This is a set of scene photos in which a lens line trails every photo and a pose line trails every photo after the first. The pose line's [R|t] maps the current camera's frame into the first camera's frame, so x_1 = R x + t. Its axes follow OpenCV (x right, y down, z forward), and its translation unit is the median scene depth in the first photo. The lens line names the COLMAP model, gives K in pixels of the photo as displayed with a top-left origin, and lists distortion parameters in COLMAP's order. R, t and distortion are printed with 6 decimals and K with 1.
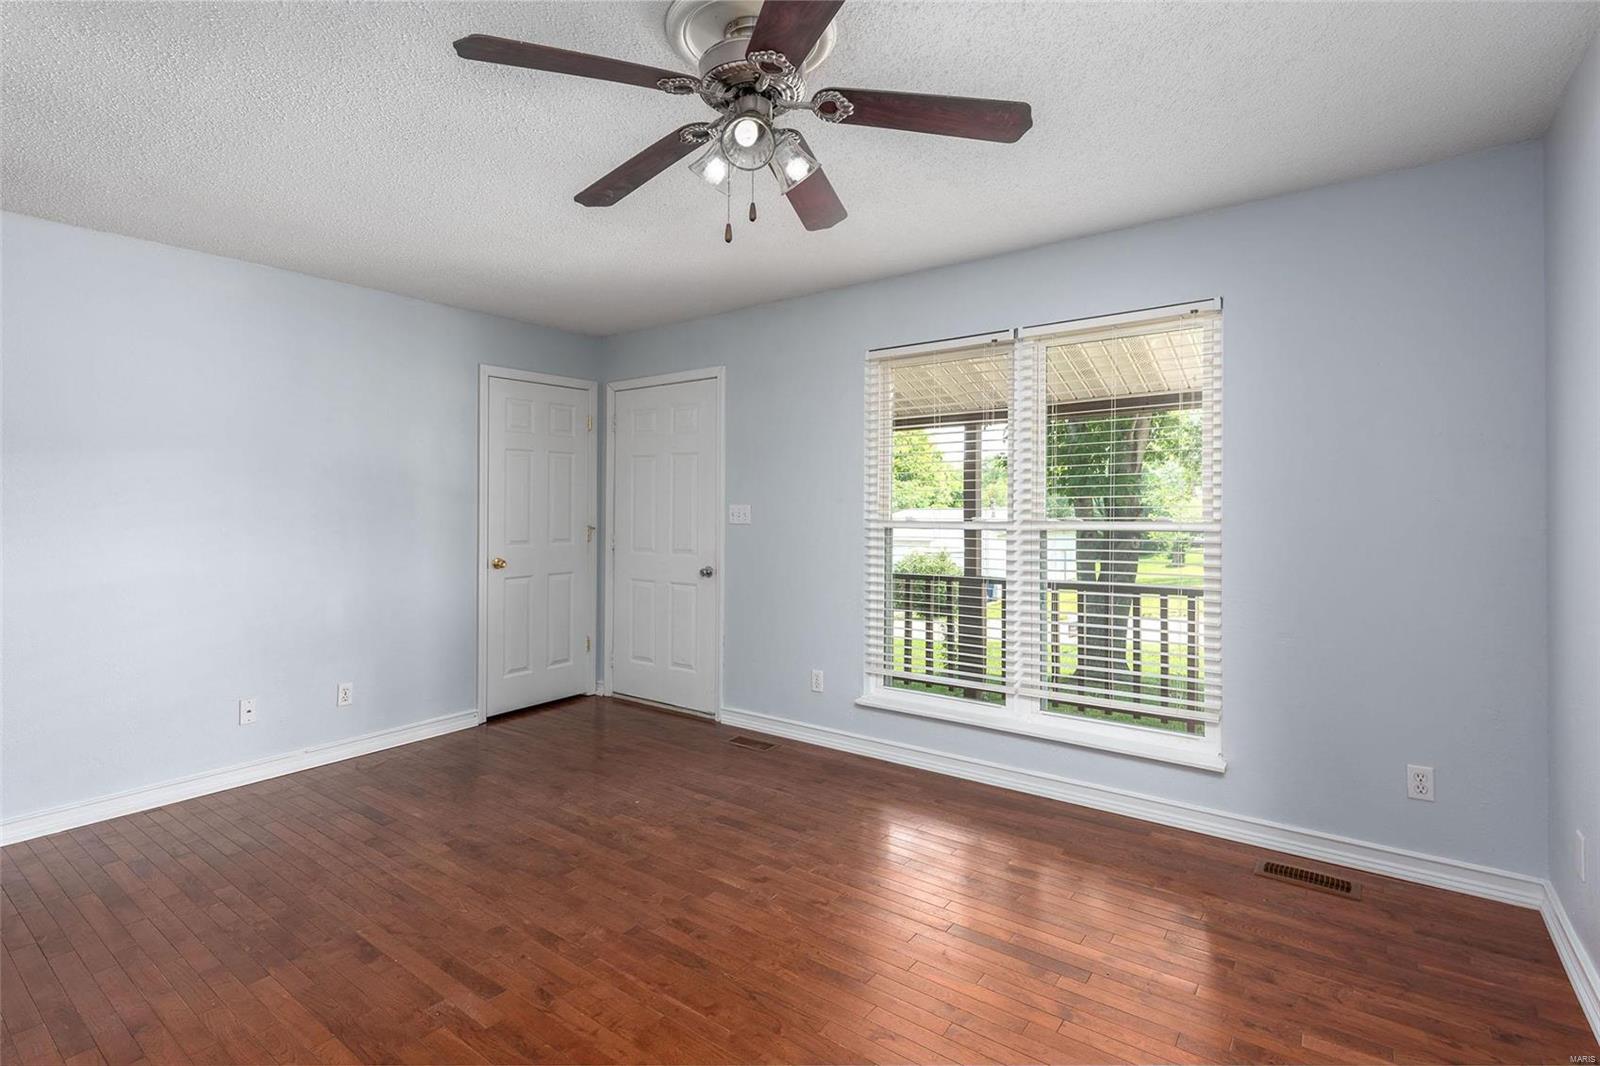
lens RADIAL K [[743.4, 0, 797.9], [0, 743.4, 509.1], [0, 0, 1]] dist [-0.000187, 0.000144]
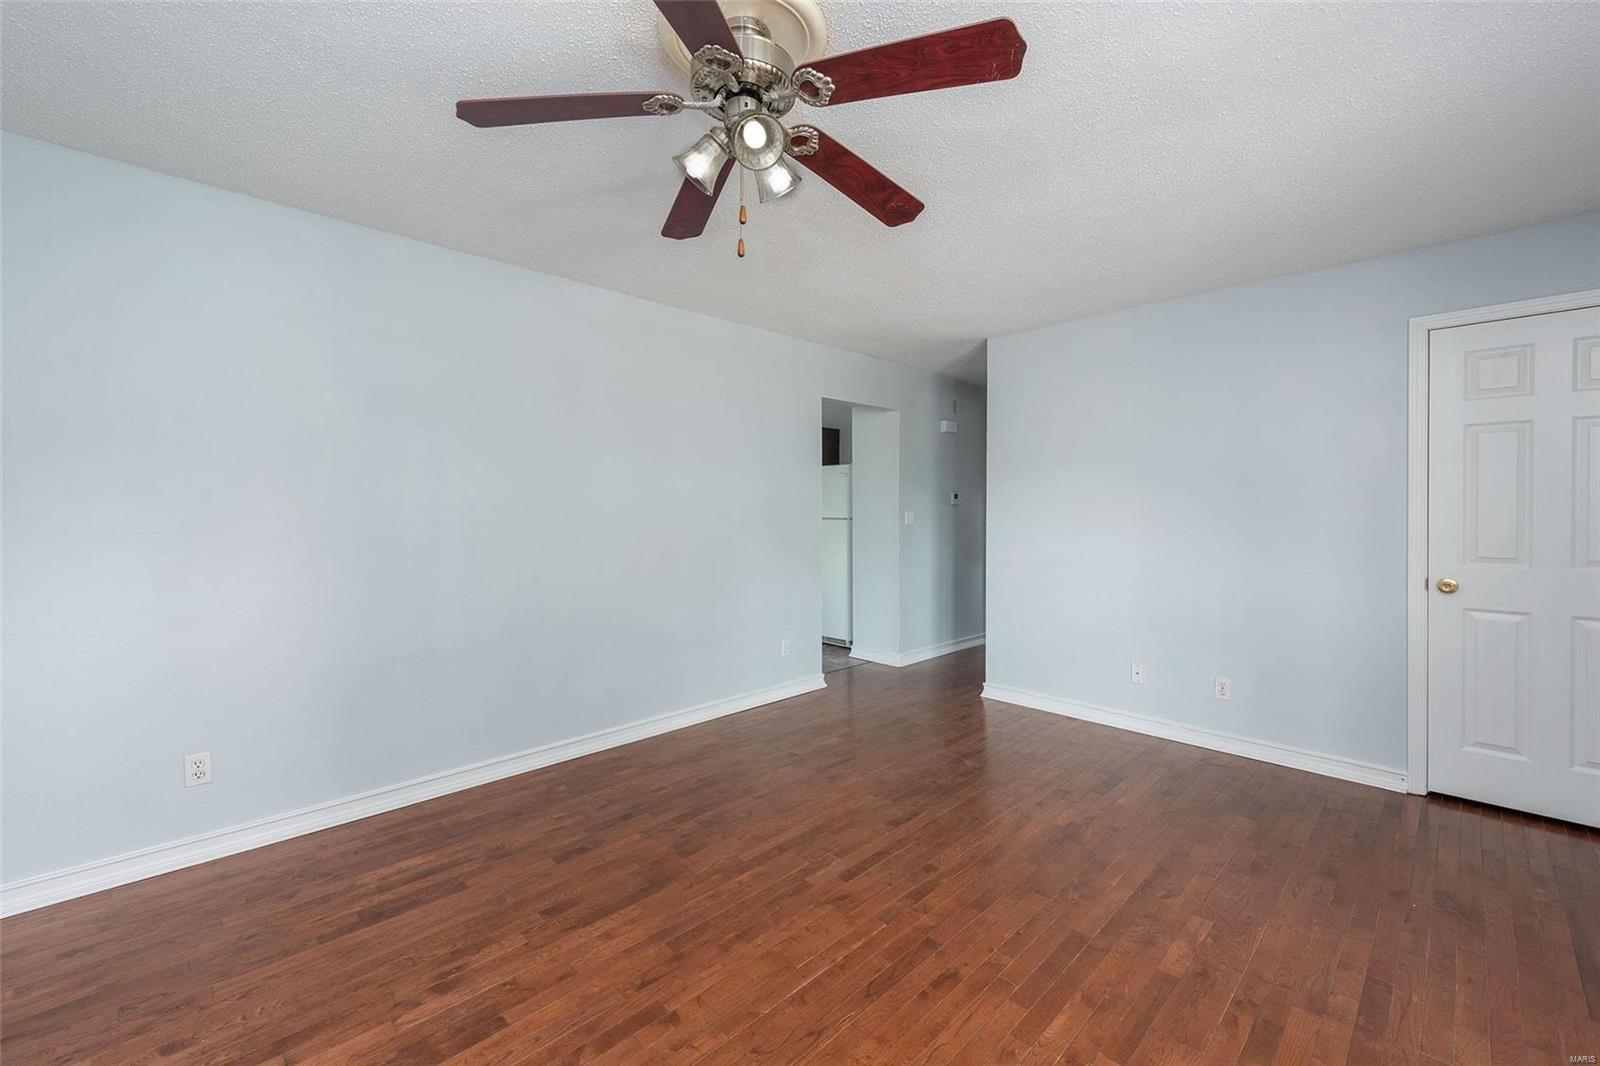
lens RADIAL K [[653.5, 0, 802.0], [0, 653.5, 505.2], [0, 0, 1]] dist [0.001090, 0.000150]
pose [[-0.156385, -0.002308, -0.987694, 0.512010], [-0.000634, 0.999997, -0.002236, -0.005004], [0.987696, 0.000276, -0.156386, 0.755152]]
